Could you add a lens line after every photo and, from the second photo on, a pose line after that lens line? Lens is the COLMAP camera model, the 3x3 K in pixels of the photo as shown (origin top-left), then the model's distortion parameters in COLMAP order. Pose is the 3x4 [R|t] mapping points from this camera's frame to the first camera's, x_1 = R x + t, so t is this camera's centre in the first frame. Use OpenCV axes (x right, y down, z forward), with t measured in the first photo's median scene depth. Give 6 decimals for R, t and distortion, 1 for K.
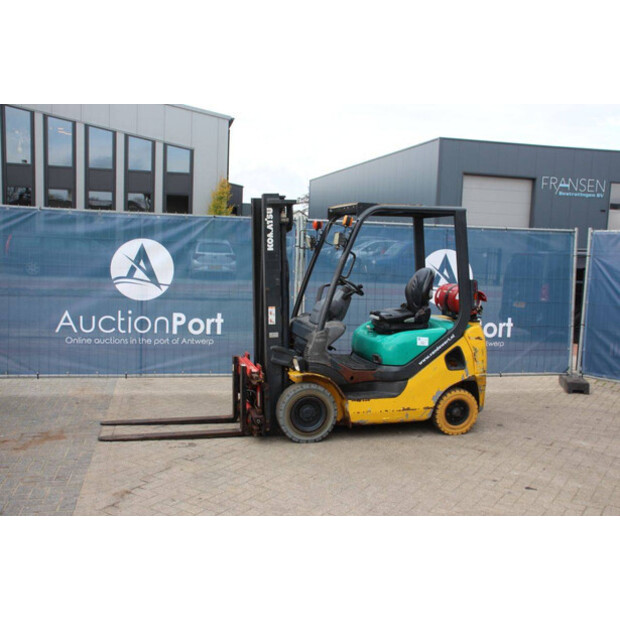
lens RADIAL K [[671.1, 0, 298.9], [0, 671.1, 309.4], [0, 0, 1]] dist [-0.032204, 0.002076]
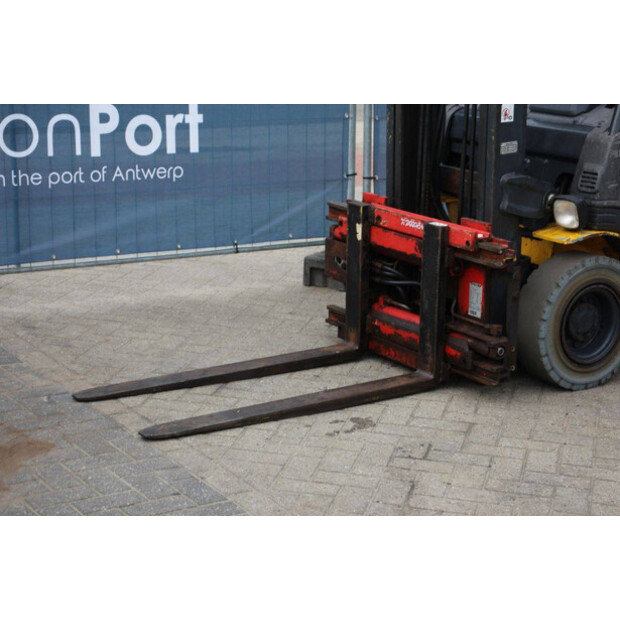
lens RADIAL K [[1484.0, 0, 310.0], [0, 1484.0, 310.0], [0, 0, 1]] dist [0.401546, 0.682746]
pose [[0.935250, -0.089068, 0.342600, -0.467551], [0.033290, 0.985669, 0.165376, -0.021001], [-0.352420, -0.143263, 0.924811, 0.146887]]
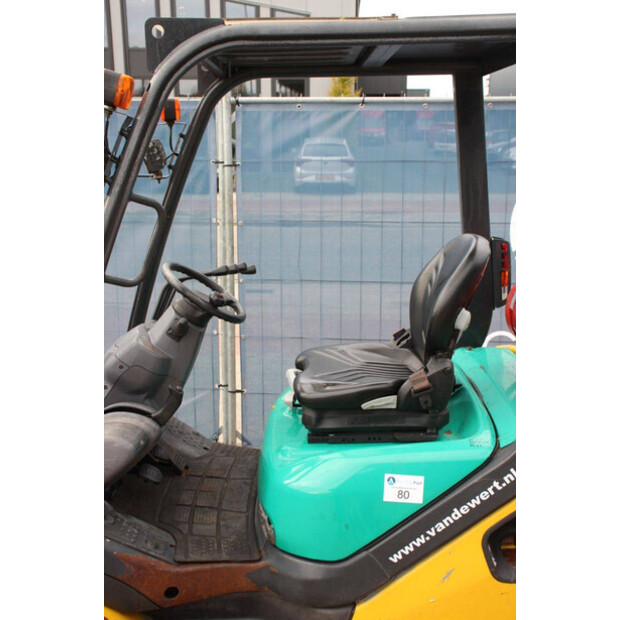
lens RADIAL K [[761.6, 0, 310.0], [0, 761.6, 310.0], [0, 0, 1]] dist [0.002105, 0.015293]
pose [[0.967442, 0.019922, -0.252306, 0.224934], [0.011554, 0.992381, 0.122662, -0.073643], [0.252828, -0.121584, 0.959841, 0.658345]]
